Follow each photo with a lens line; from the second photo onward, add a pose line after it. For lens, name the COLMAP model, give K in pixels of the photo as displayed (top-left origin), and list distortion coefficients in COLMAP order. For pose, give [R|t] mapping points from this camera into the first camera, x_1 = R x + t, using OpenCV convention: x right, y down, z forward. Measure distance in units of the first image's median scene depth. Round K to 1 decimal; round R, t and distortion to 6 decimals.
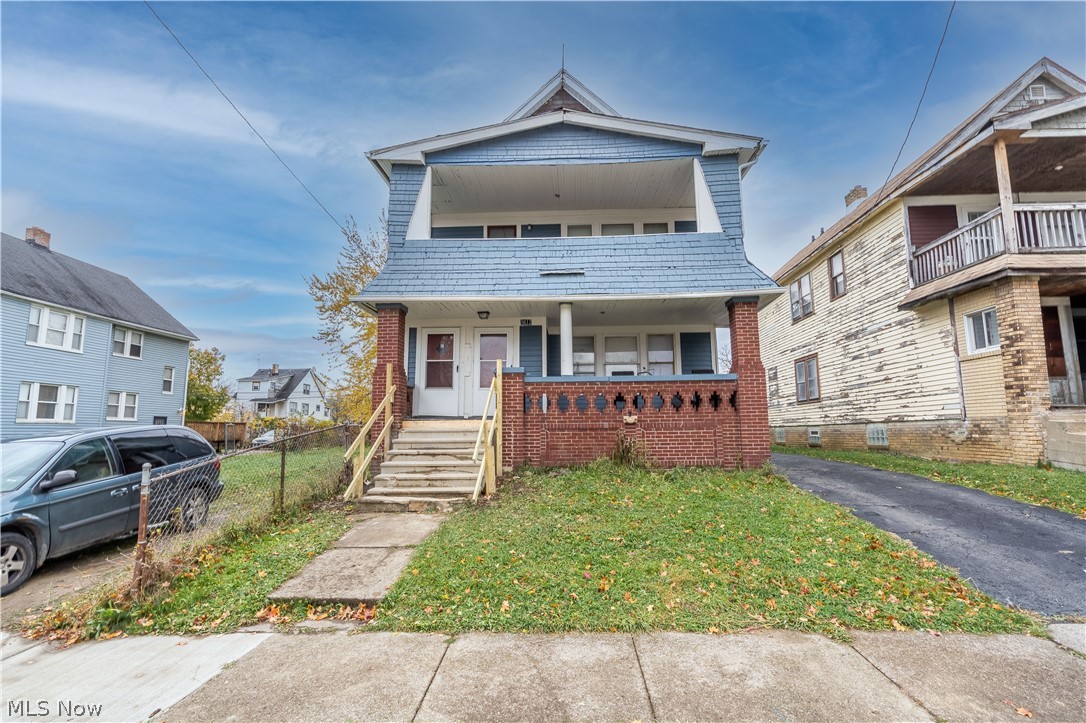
lens RADIAL K [[500.6, 0, 543.0], [0, 500.6, 361.5], [0, 0, 1]] dist [-0.002558, 0.000652]
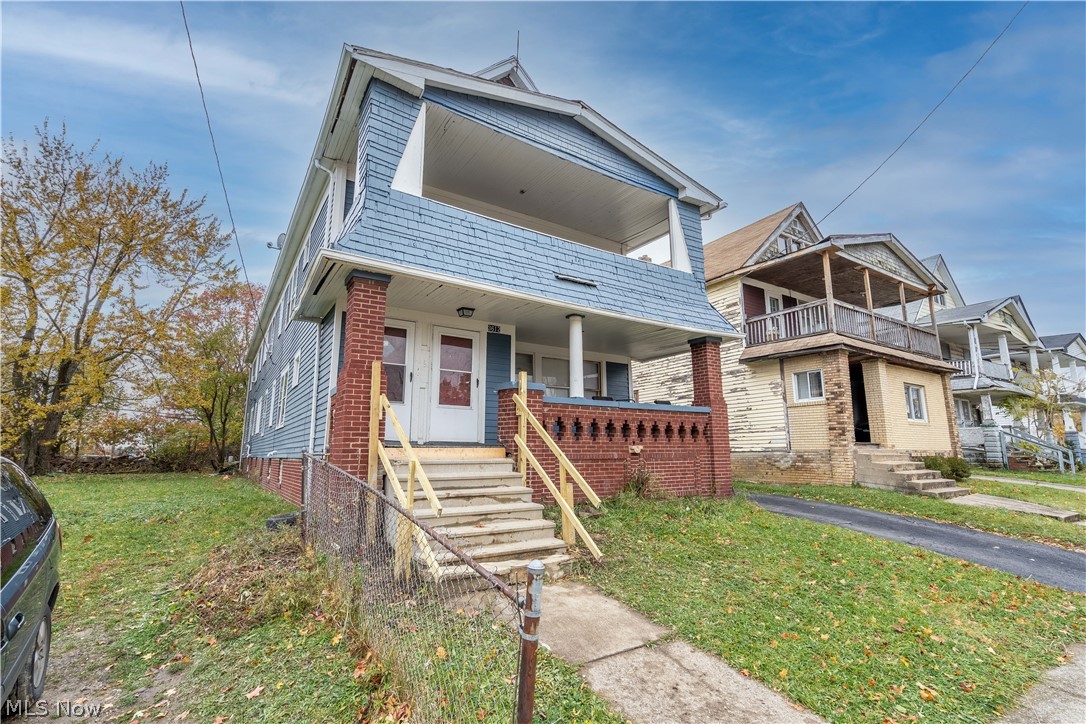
lens RADIAL K [[499.0, 0, 543.0], [0, 499.0, 362.0], [0, 0, 1]] dist [0.001011, 0.000447]
pose [[0.810609, 0.110611, 0.575046, -0.485147], [-0.083103, 0.993789, -0.074012, 0.034099], [-0.579660, 0.012206, 0.814767, 0.311342]]
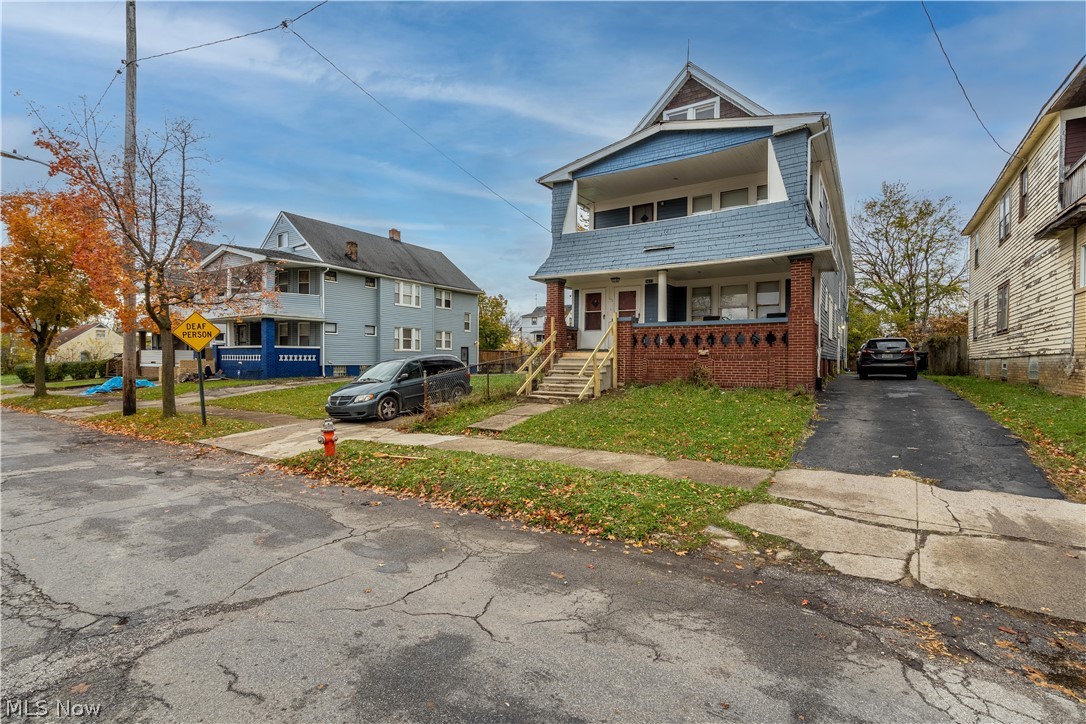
lens RADIAL K [[499.0, 0, 543.0], [0, 499.0, 362.0], [0, 0, 1]] dist [0.001011, 0.000447]
pose [[0.862705, 0.015378, -0.505474, 0.455663], [0.058111, 0.989902, 0.129296, -0.059366], [0.502358, -0.140918, 0.853099, -0.385128]]
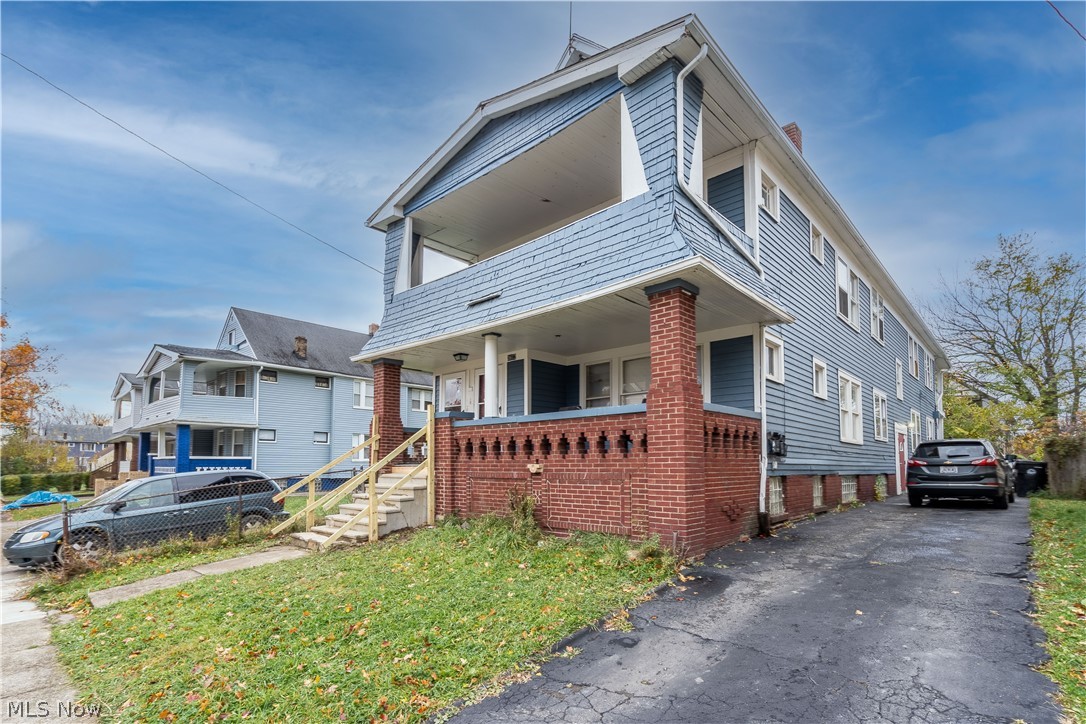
lens RADIAL K [[524.0, 0, 545.2], [0, 524.0, 432.4], [0, 0, 1]] dist [-0.003861, -0.000542]
pose [[0.762867, -0.031104, -0.645807, 0.680831], [0.080314, 0.995665, 0.046918, 0.018164], [0.641548, -0.087659, 0.762057, 0.344105]]
